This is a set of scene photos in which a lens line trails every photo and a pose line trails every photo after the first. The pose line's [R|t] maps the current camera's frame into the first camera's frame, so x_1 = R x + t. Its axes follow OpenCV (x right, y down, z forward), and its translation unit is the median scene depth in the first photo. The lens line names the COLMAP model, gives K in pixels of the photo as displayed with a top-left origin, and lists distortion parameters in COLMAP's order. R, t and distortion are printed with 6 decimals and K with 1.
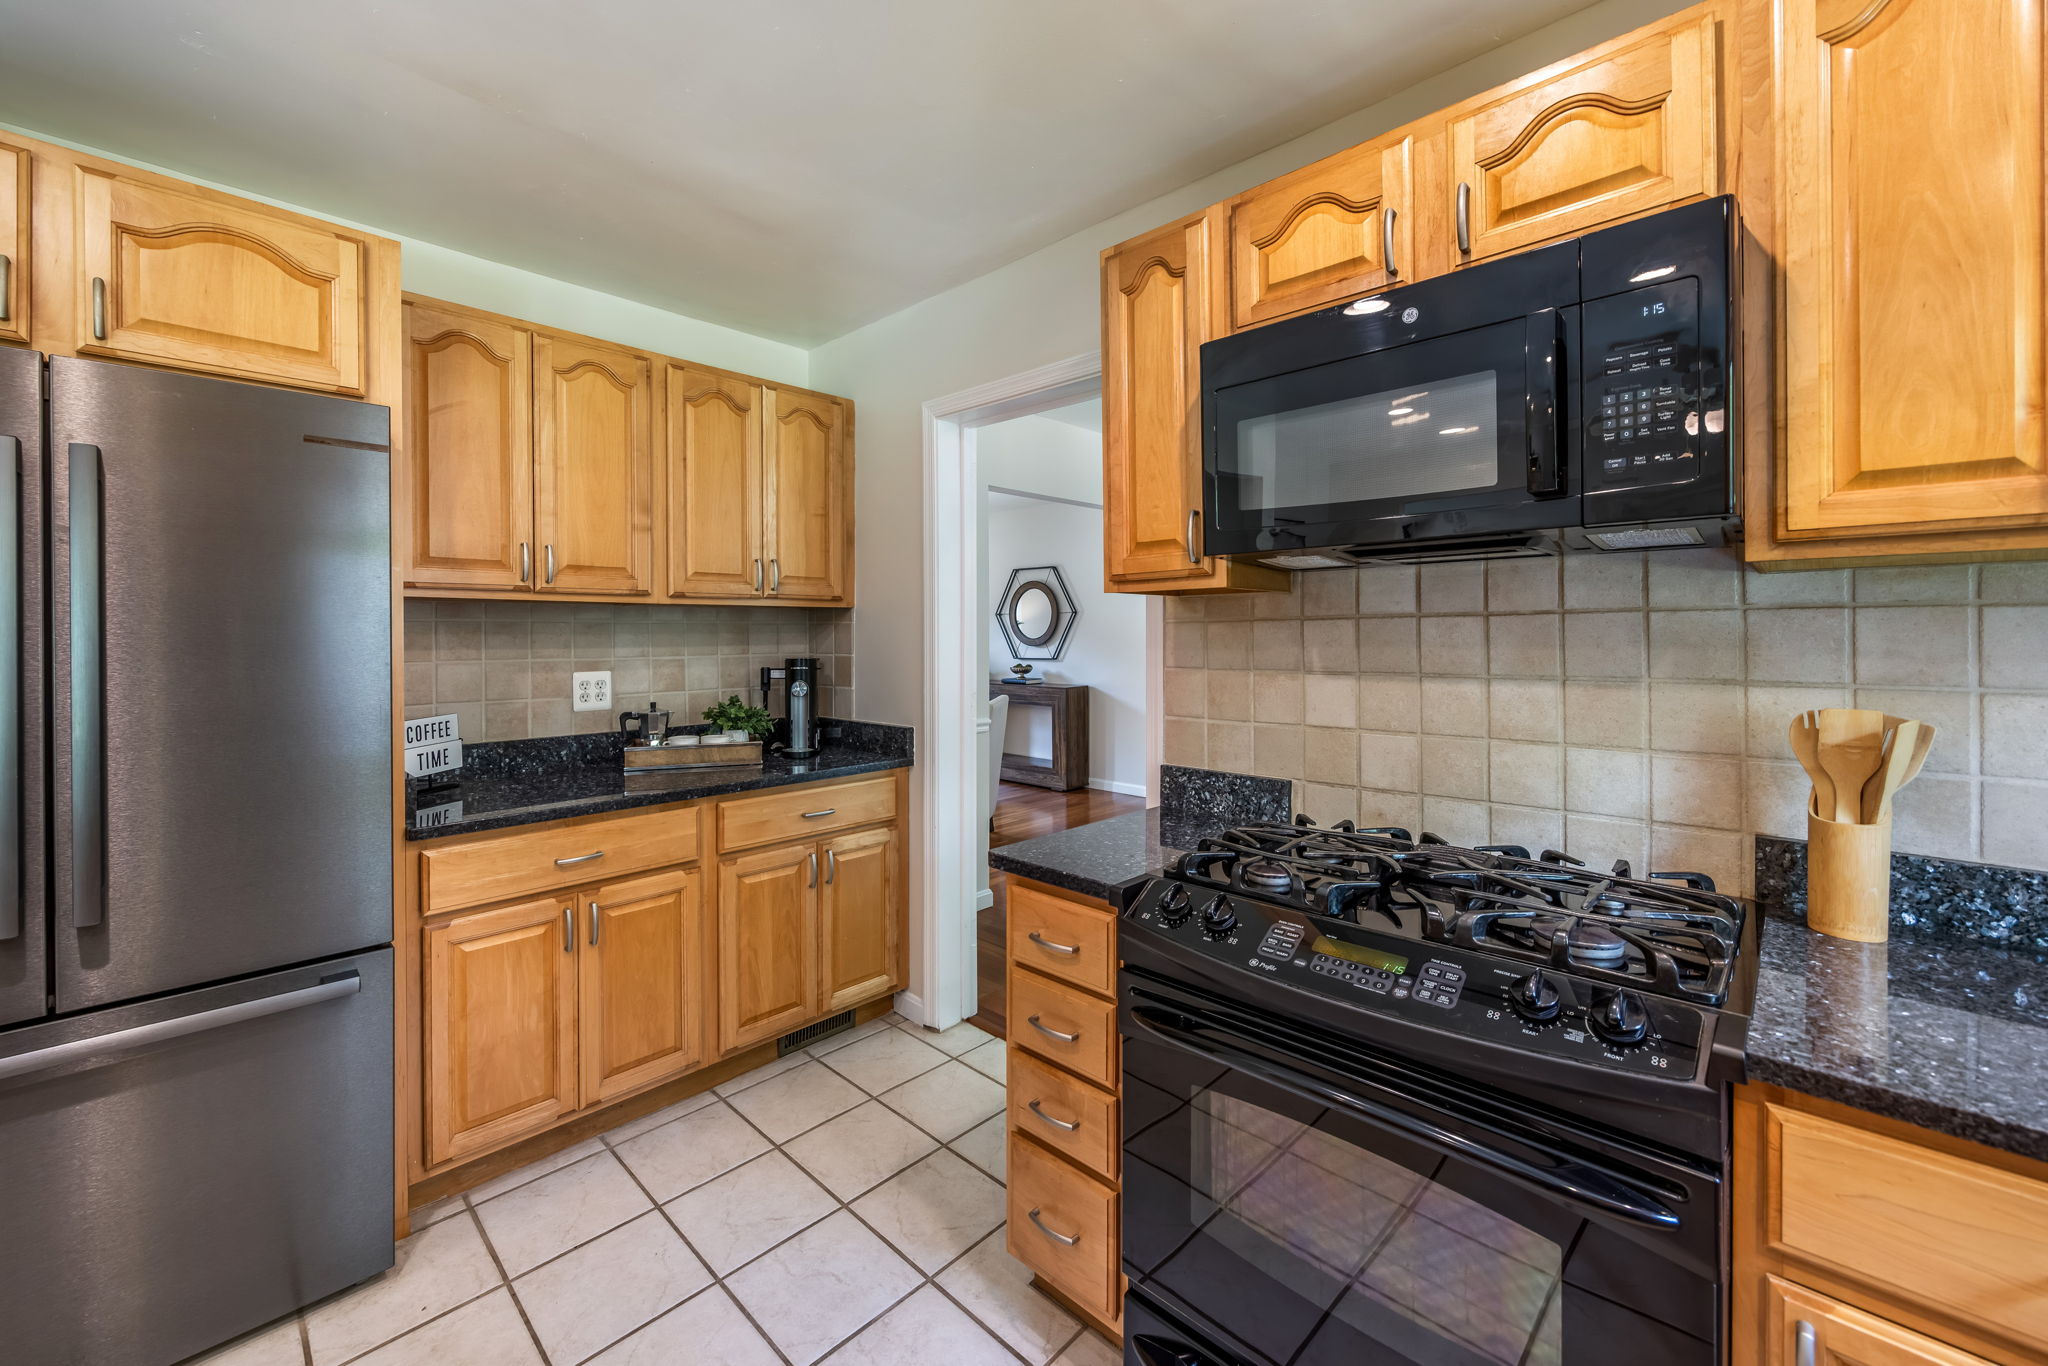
lens RADIAL K [[815.8, 0, 1015.8], [0, 815.8, 638.3], [0, 0, 1]] dist [-0.000346, 0.000006]
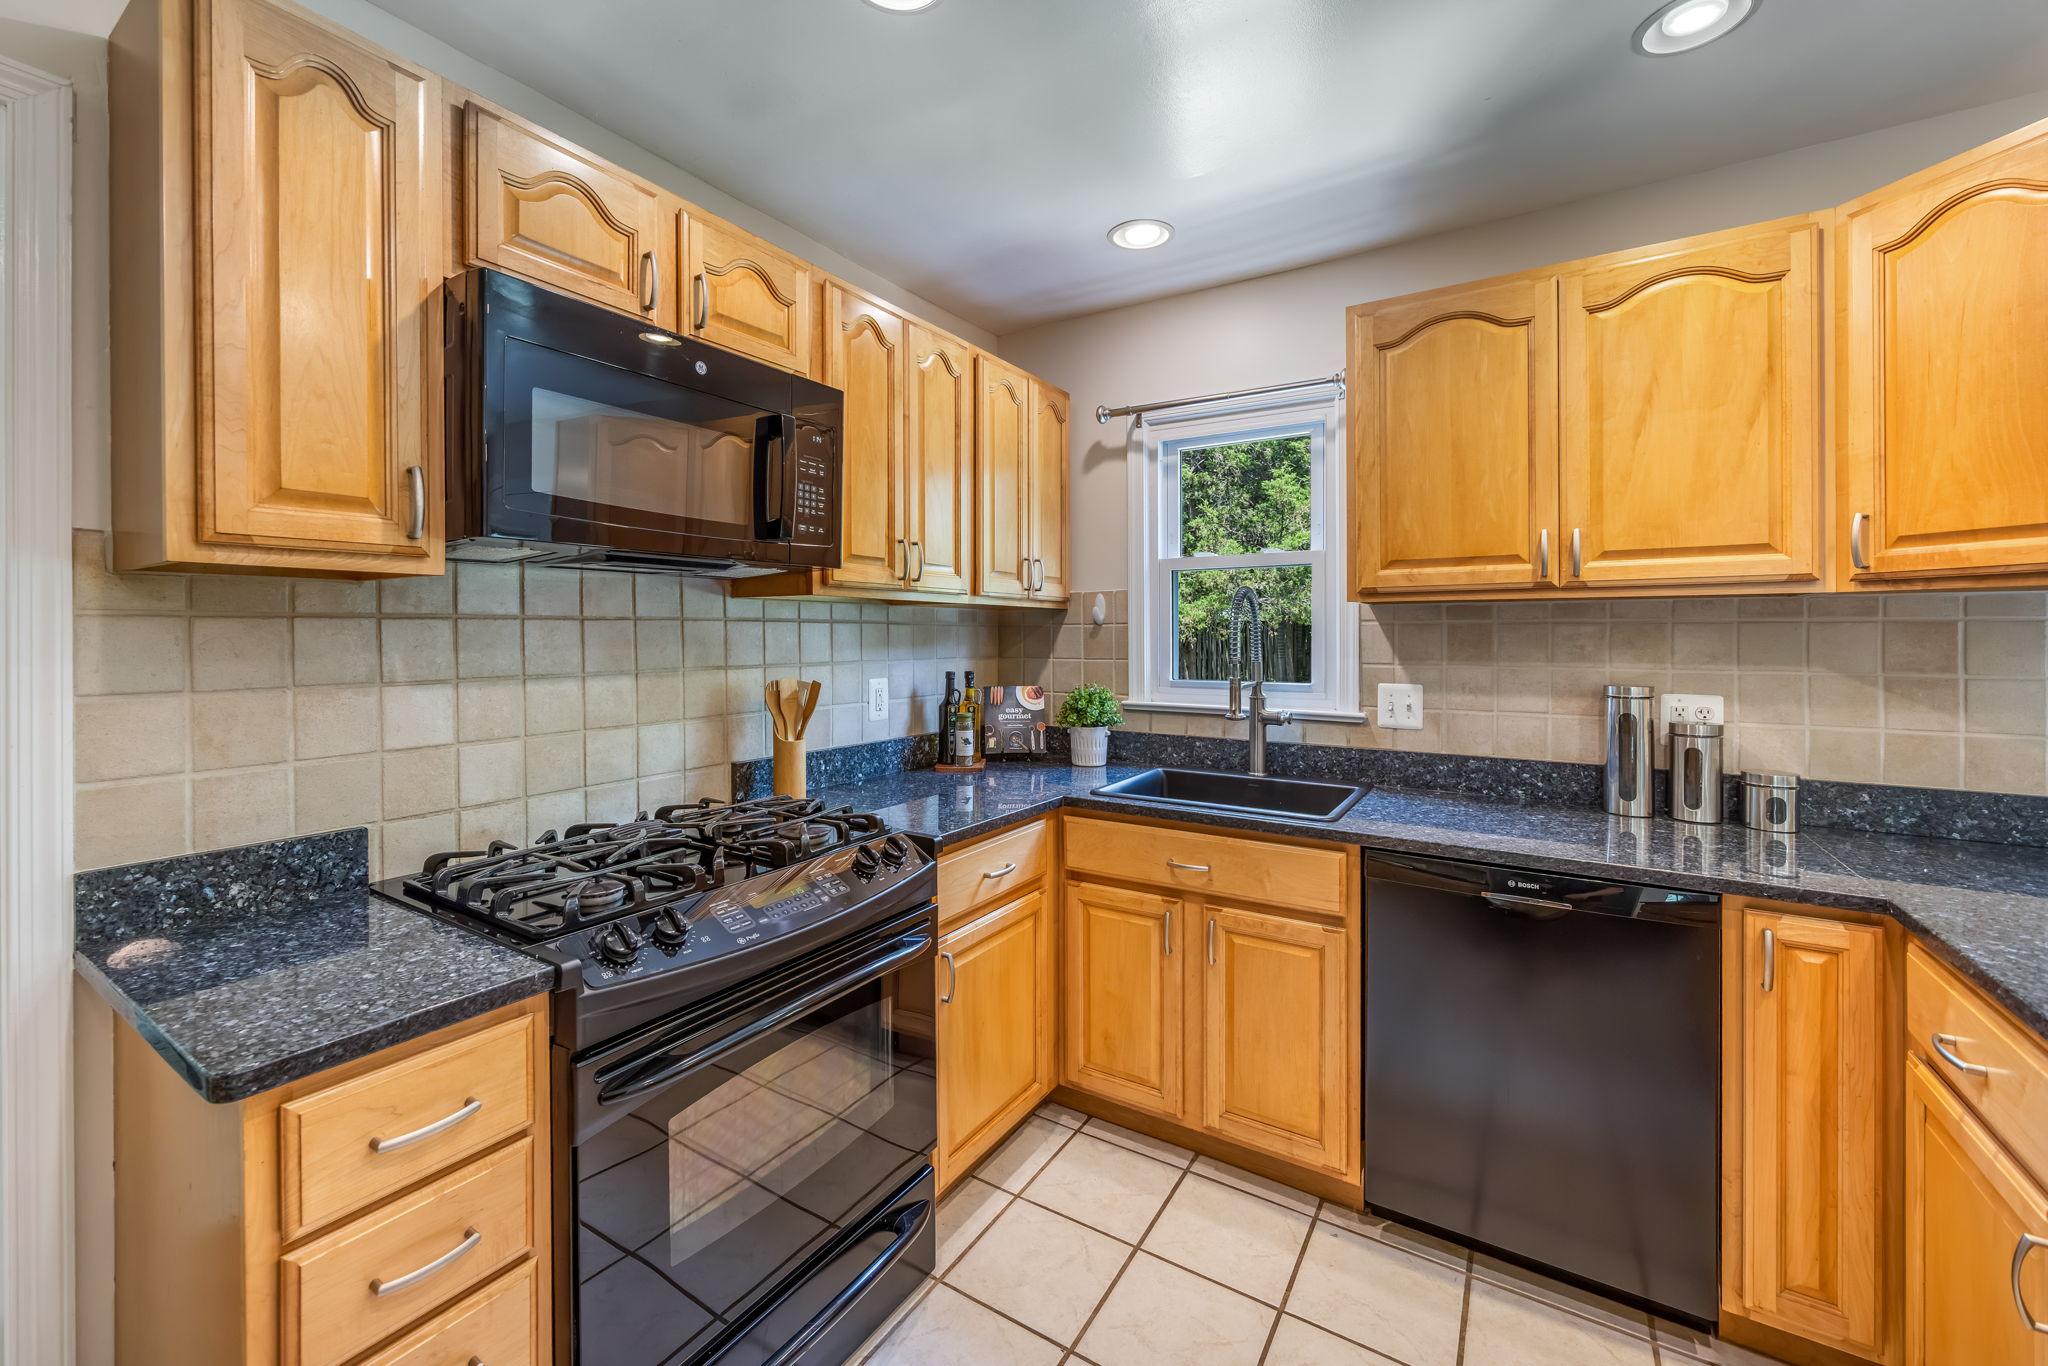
lens RADIAL K [[815.8, 0, 1015.8], [0, 815.8, 638.3], [0, 0, 1]] dist [-0.000346, 0.000006]
pose [[-0.192176, -0.002271, 0.981358, -0.587378], [0.004849, 0.999983, 0.003264, -0.003108], [-0.981348, 0.005386, -0.192162, 0.597090]]
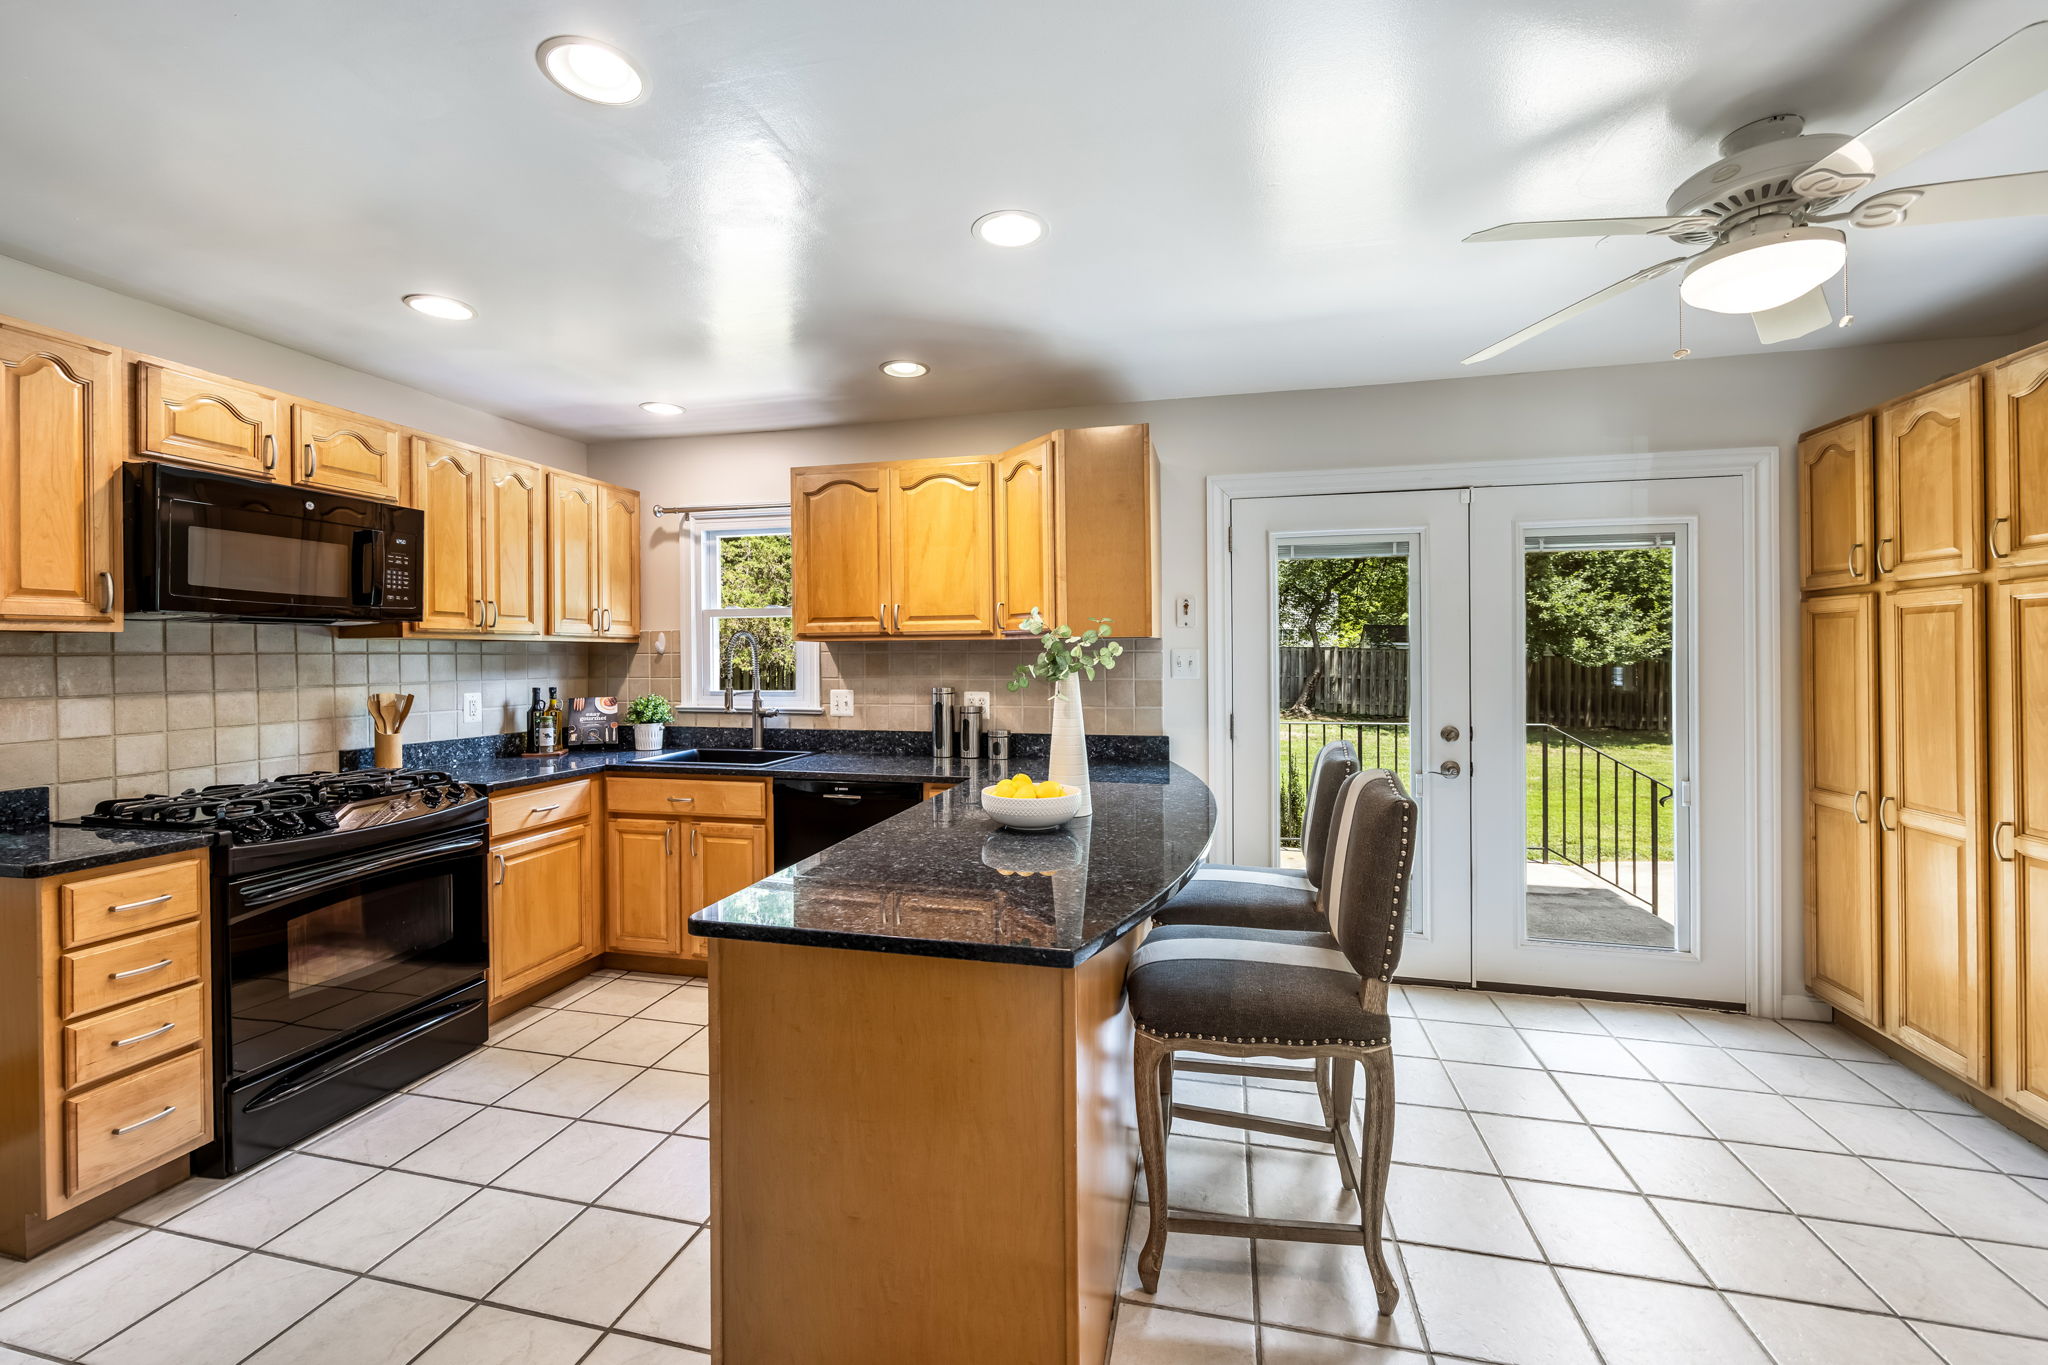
lens RADIAL K [[782.8, 0, 1029.0], [0, 782.8, 657.4], [0, 0, 1]] dist [0.000461, -0.000627]
pose [[-0.527505, 0.002528, 0.849548, -1.583685], [0.009107, 0.999955, 0.002680, -0.010861], [-0.849503, 0.009150, -0.527504, 0.396572]]
